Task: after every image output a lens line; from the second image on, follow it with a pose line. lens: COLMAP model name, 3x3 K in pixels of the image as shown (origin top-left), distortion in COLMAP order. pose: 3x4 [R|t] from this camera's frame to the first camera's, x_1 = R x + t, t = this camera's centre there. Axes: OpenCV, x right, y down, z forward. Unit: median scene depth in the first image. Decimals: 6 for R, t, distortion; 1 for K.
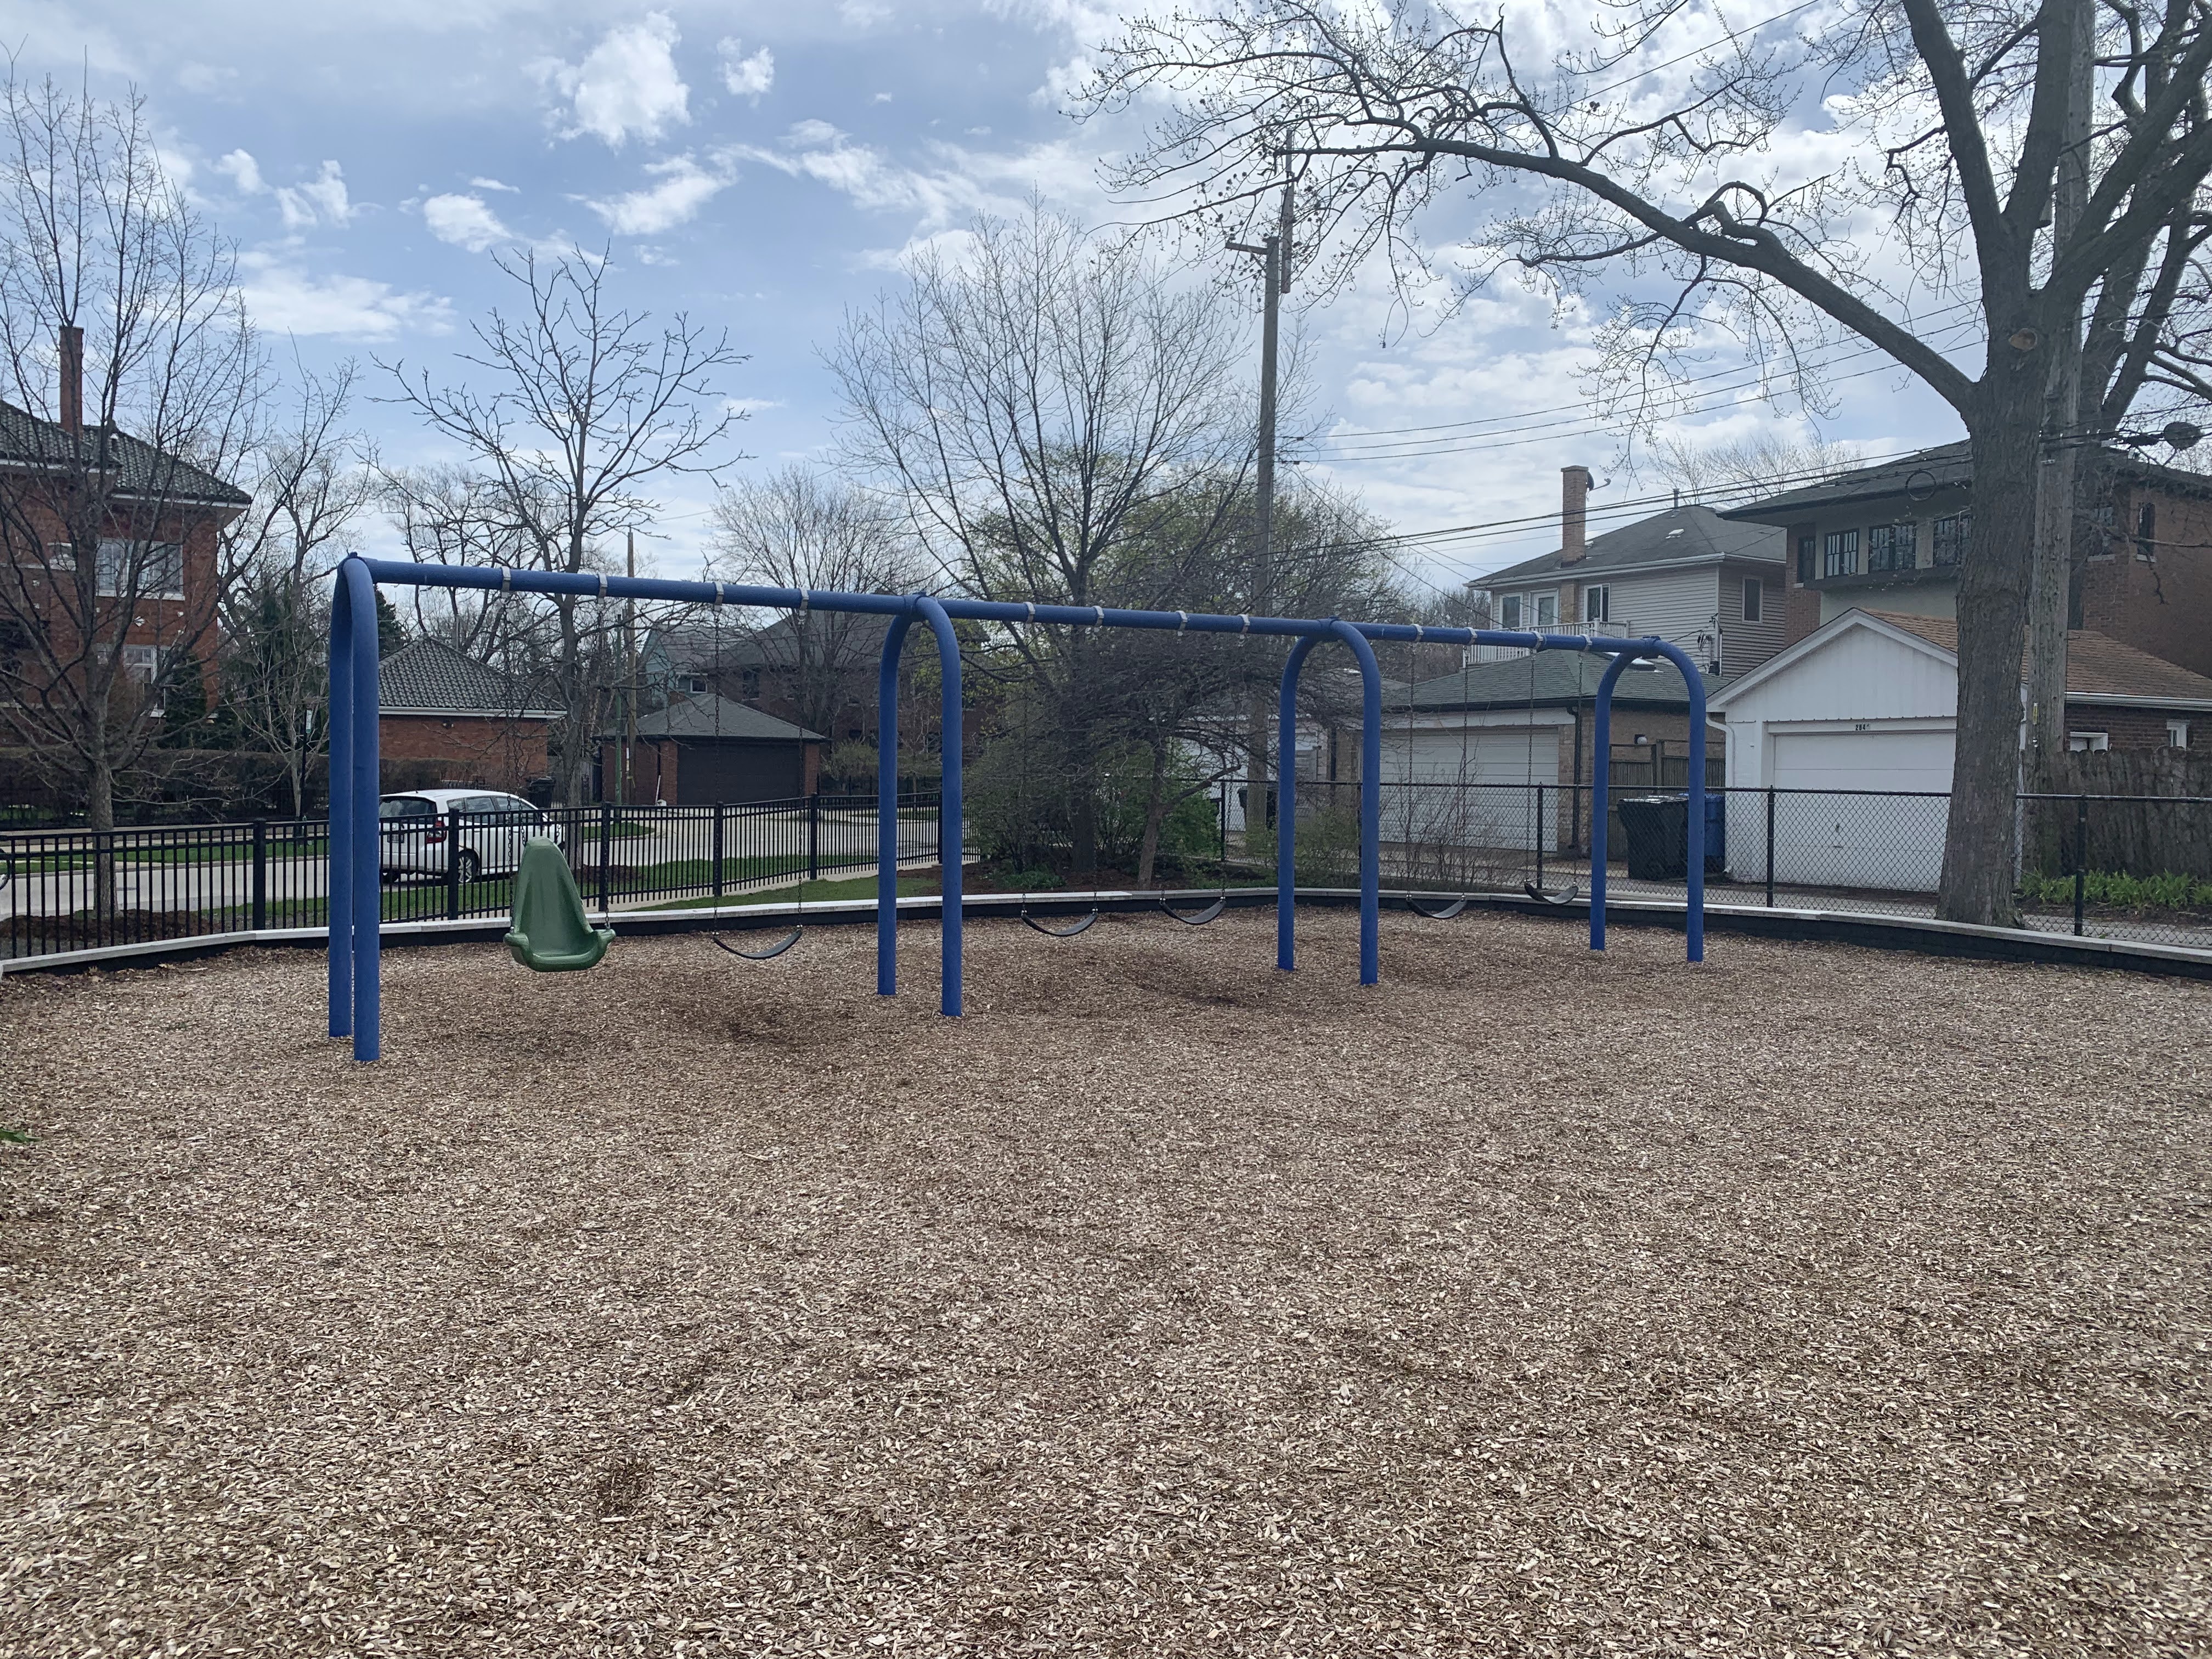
lens RADIAL K [[1681.0, 0, 1101.6], [0, 1681.0, 835.1], [0, 0, 1]] dist [0.043805, -0.041259]
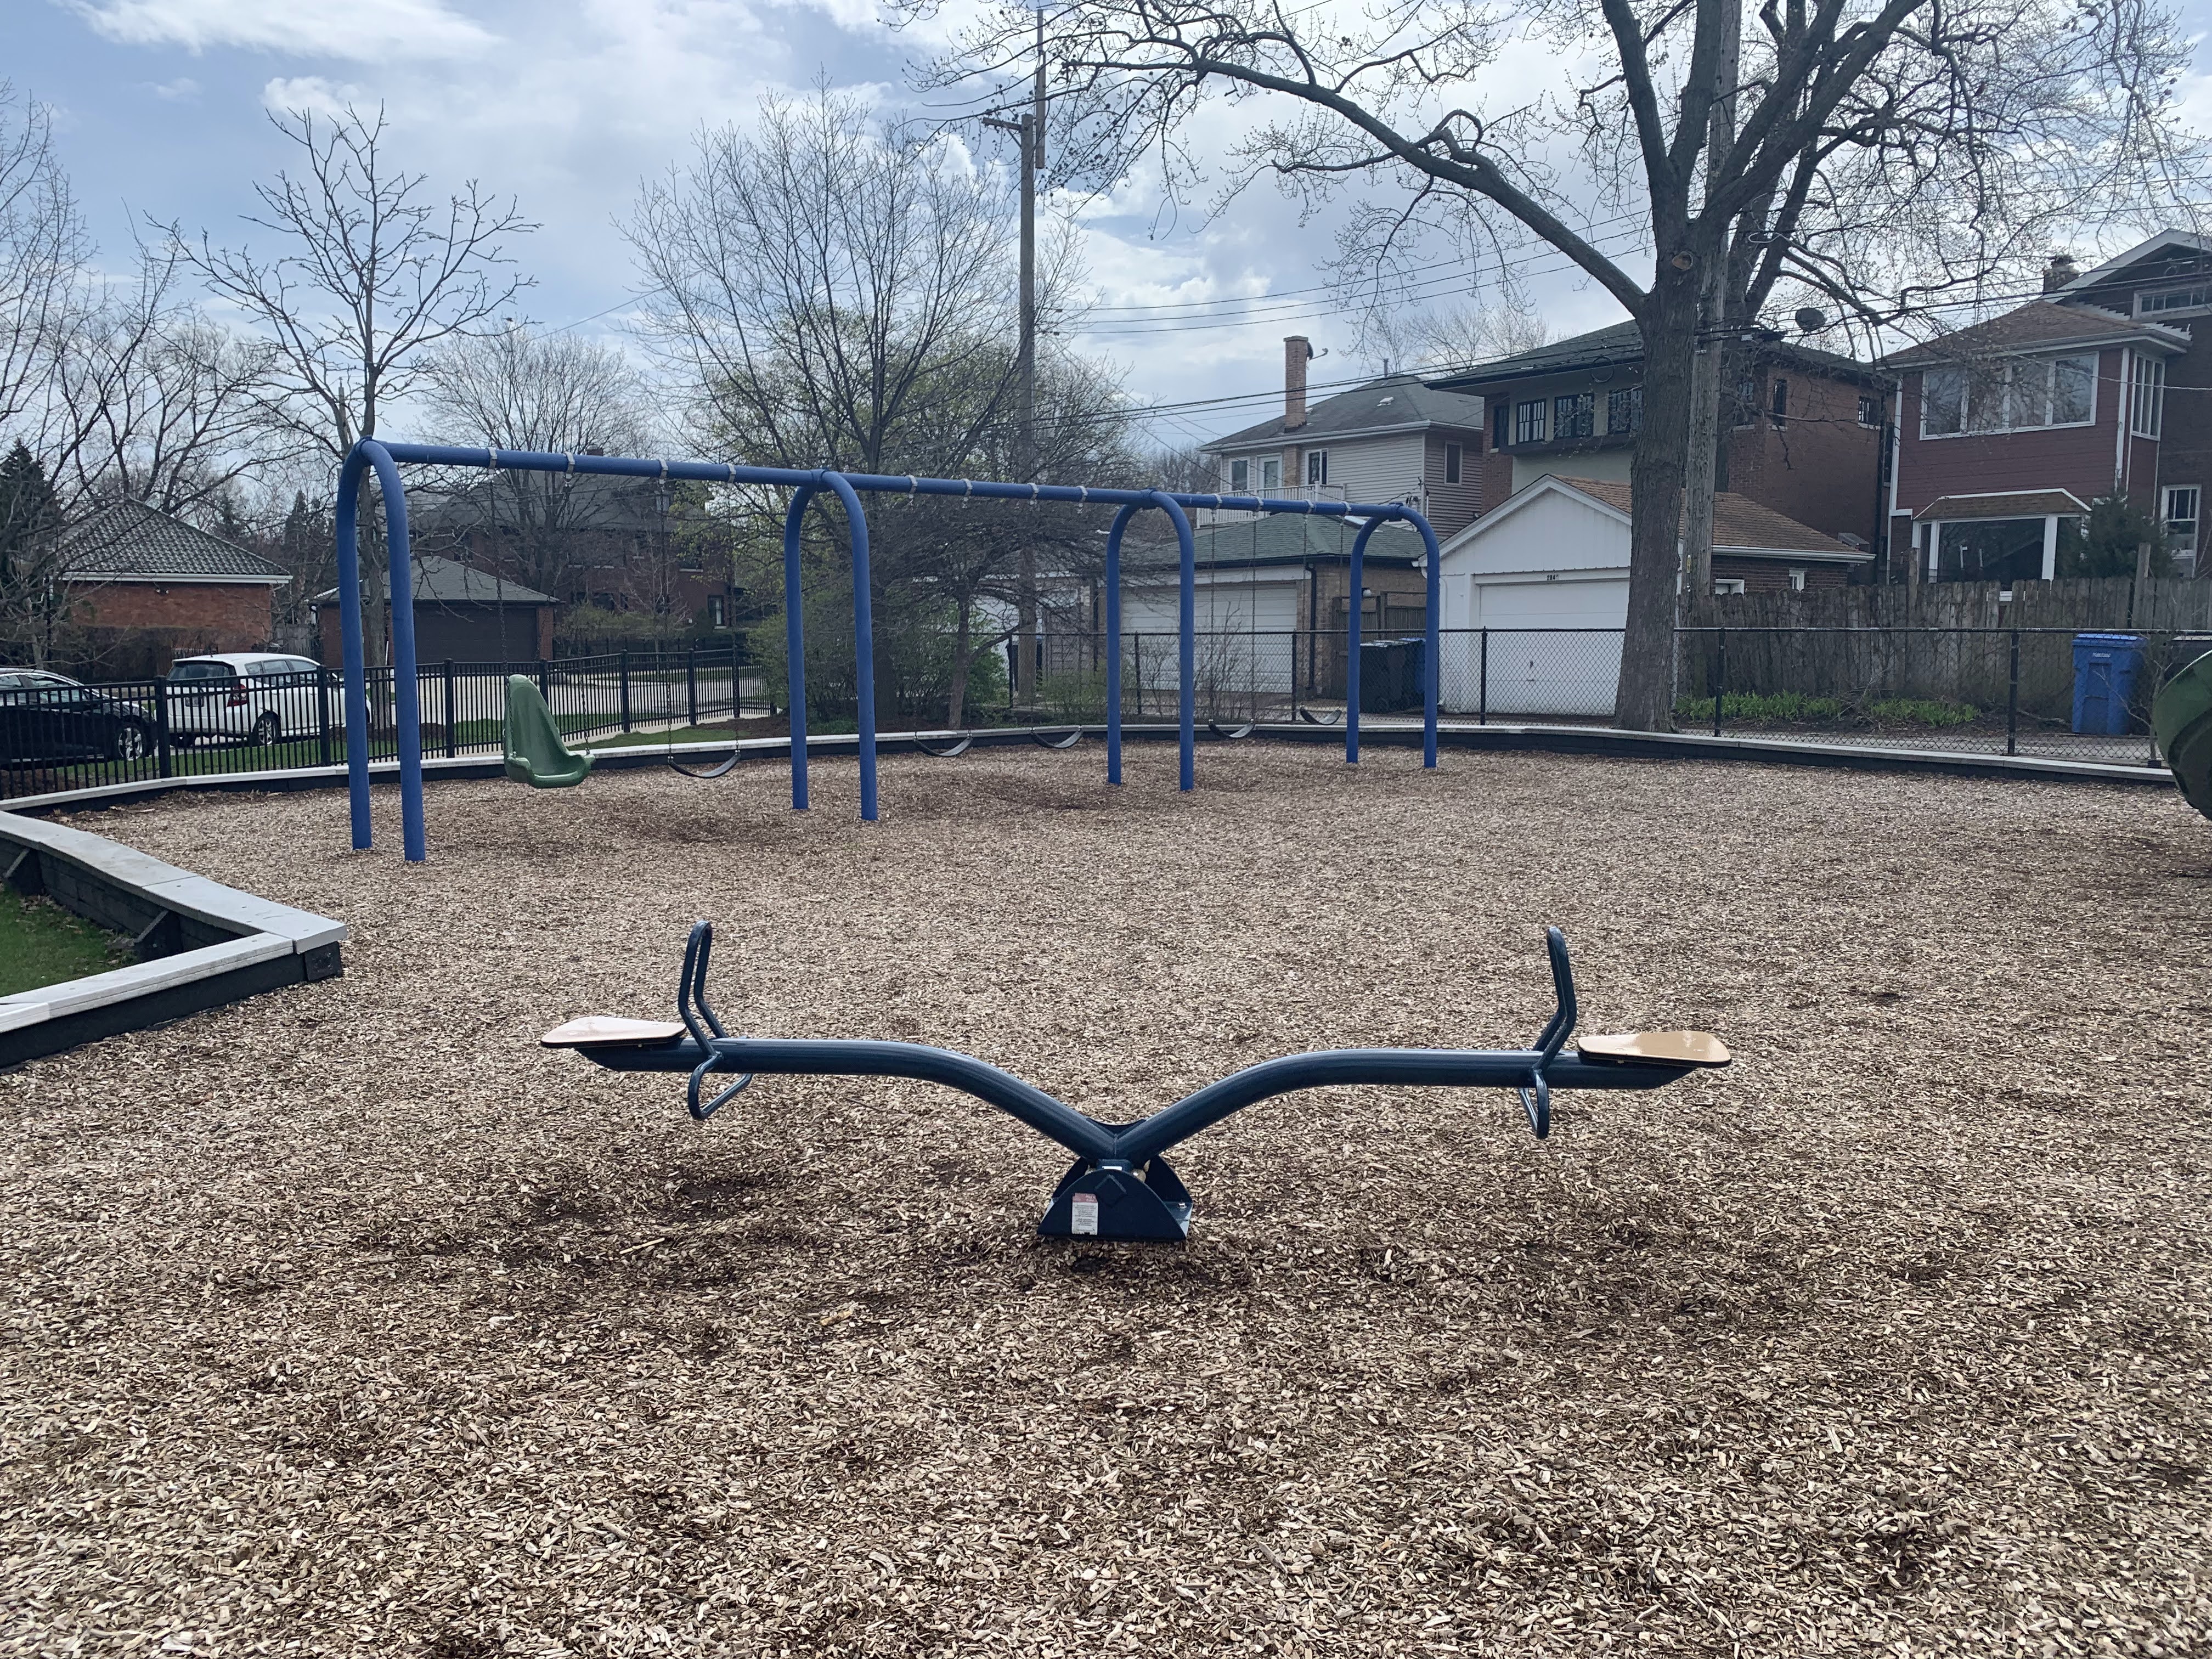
lens RADIAL K [[1681.0, 0, 1093.5], [0, 1681.0, 843.2], [0, 0, 1]] dist [0.043805, -0.041259]
pose [[0.986162, -0.035806, 0.161872, -0.058858], [0.021735, 0.995894, 0.087879, 0.009654], [-0.164354, -0.083144, 0.982891, -0.109685]]
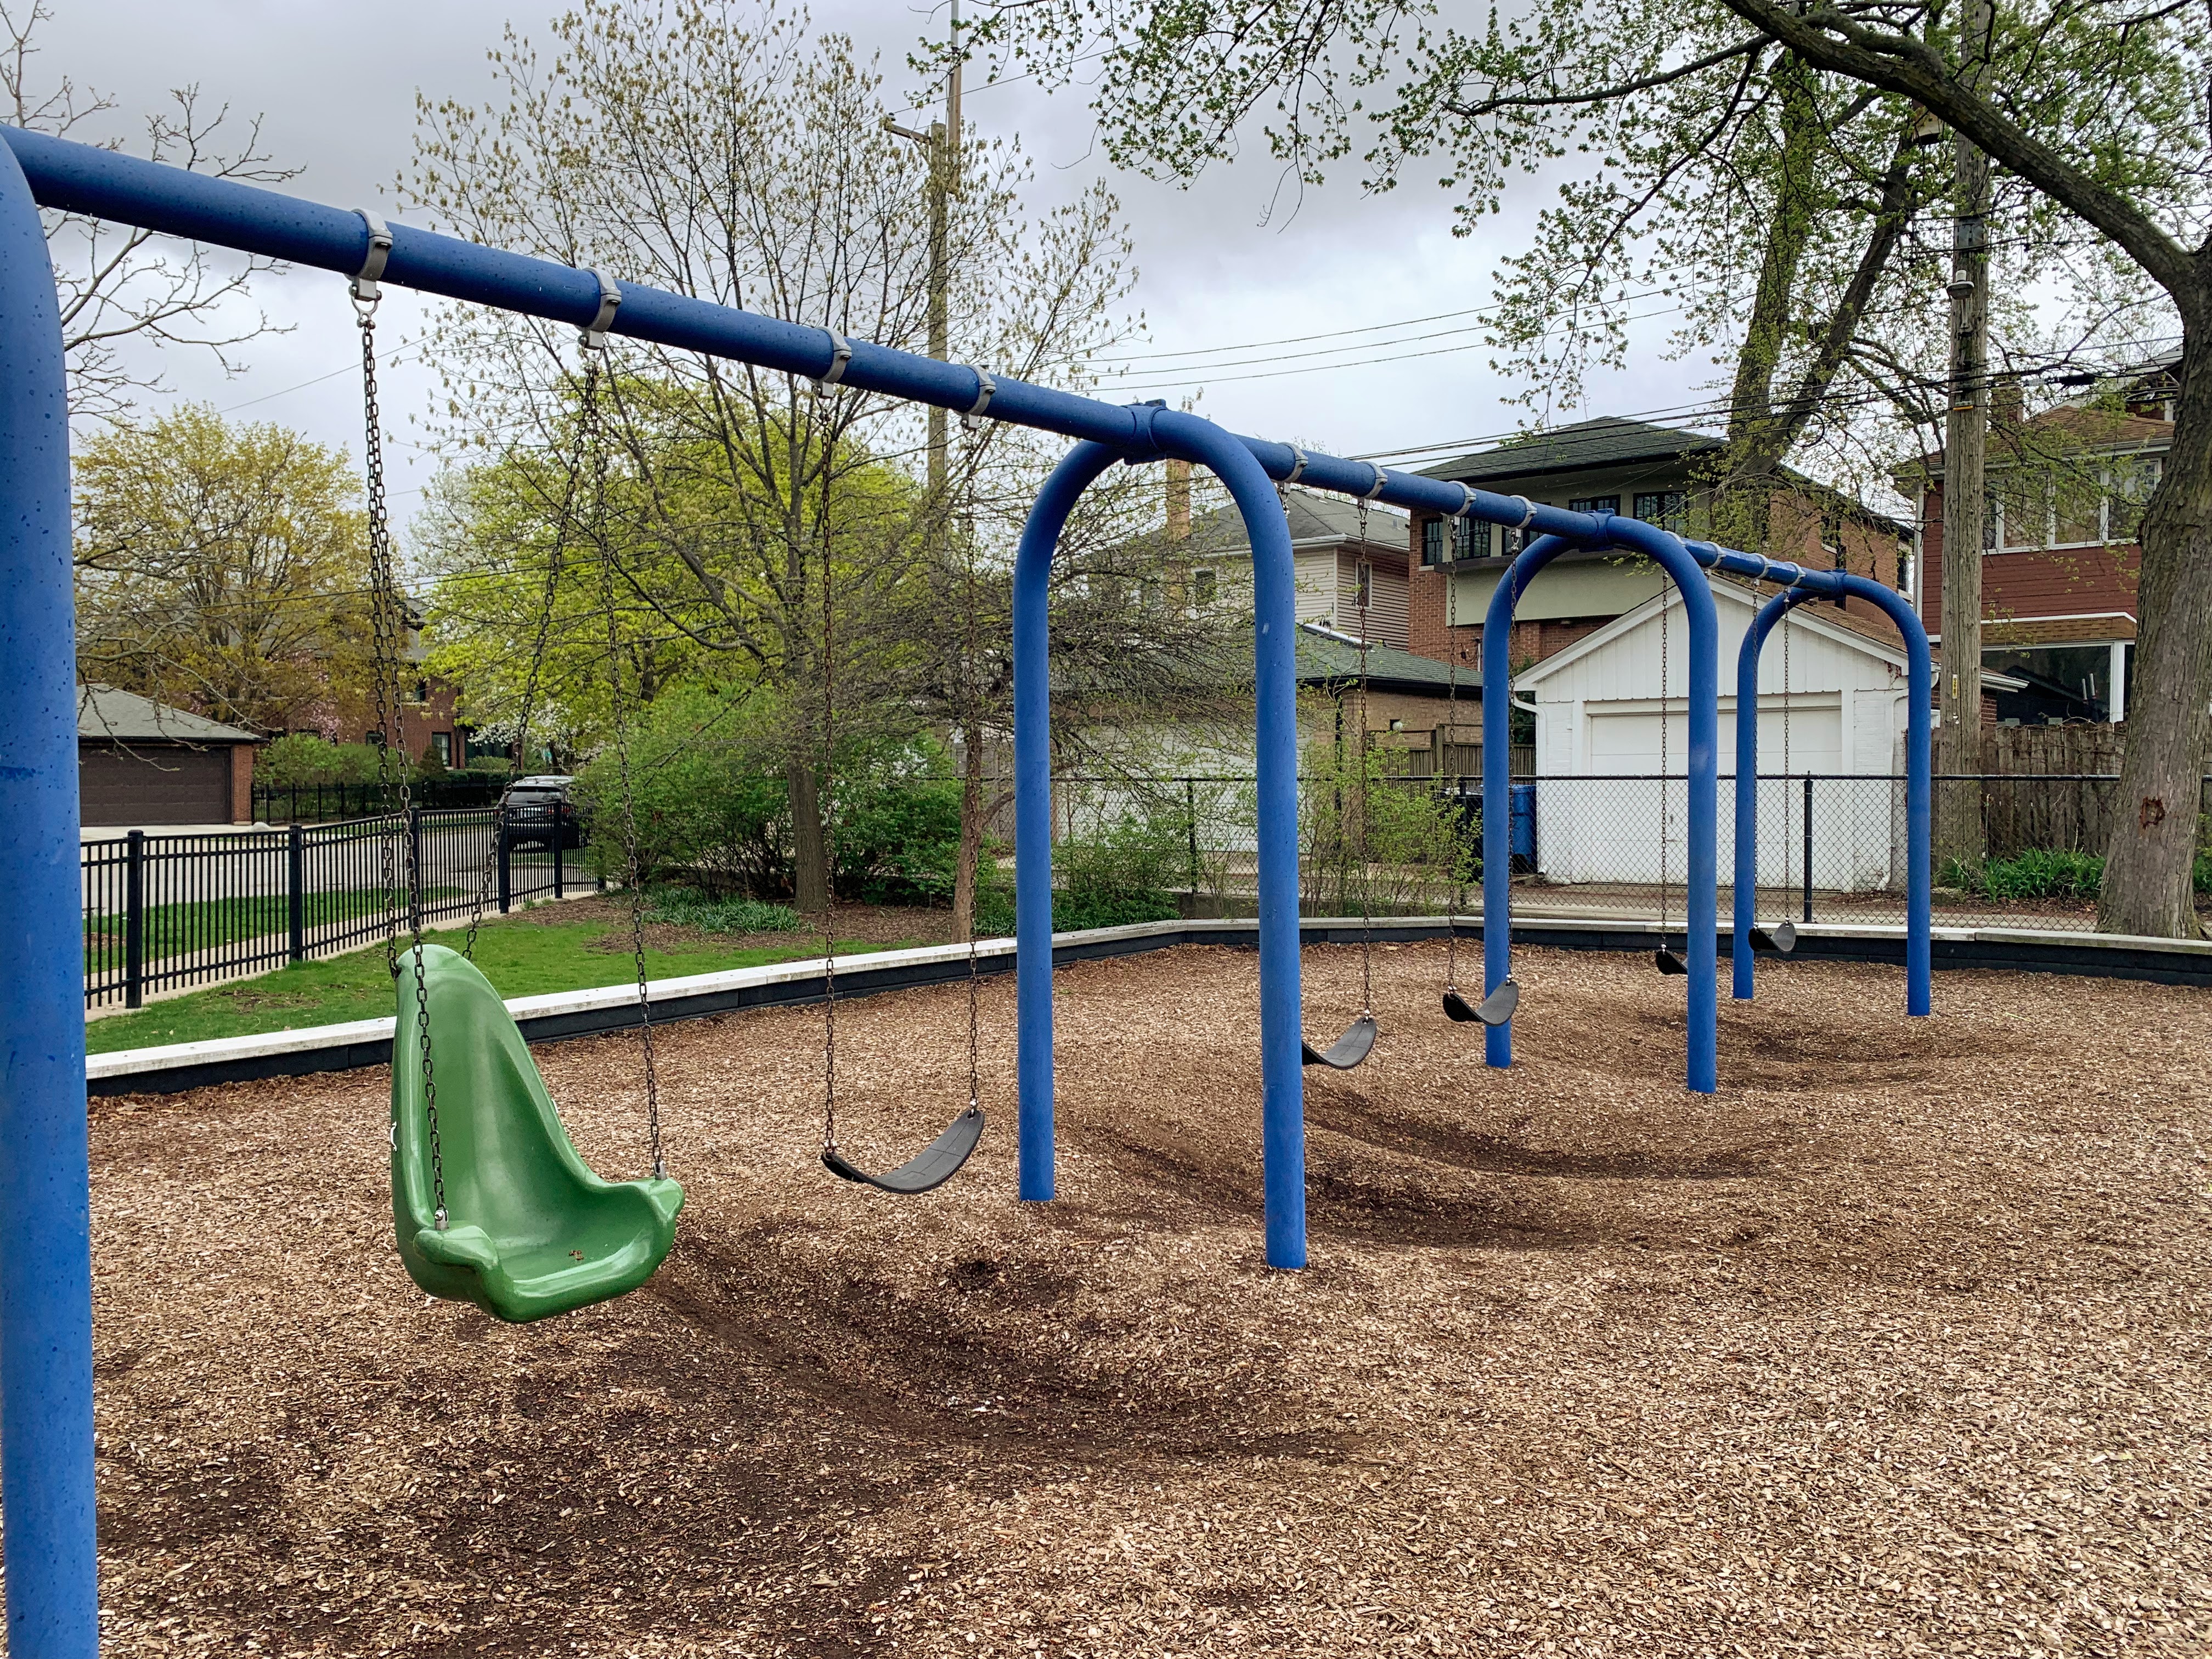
lens RADIAL K [[1681.0, 0, 1108.2], [0, 1681.0, 827.3], [0, 0, 1]] dist [0.043805, -0.041259]
pose [[0.942298, -0.029164, 0.333502, -0.141384], [0.030610, 0.999531, 0.000918, -0.009877], [-0.333372, 0.009344, 0.942749, 0.256634]]
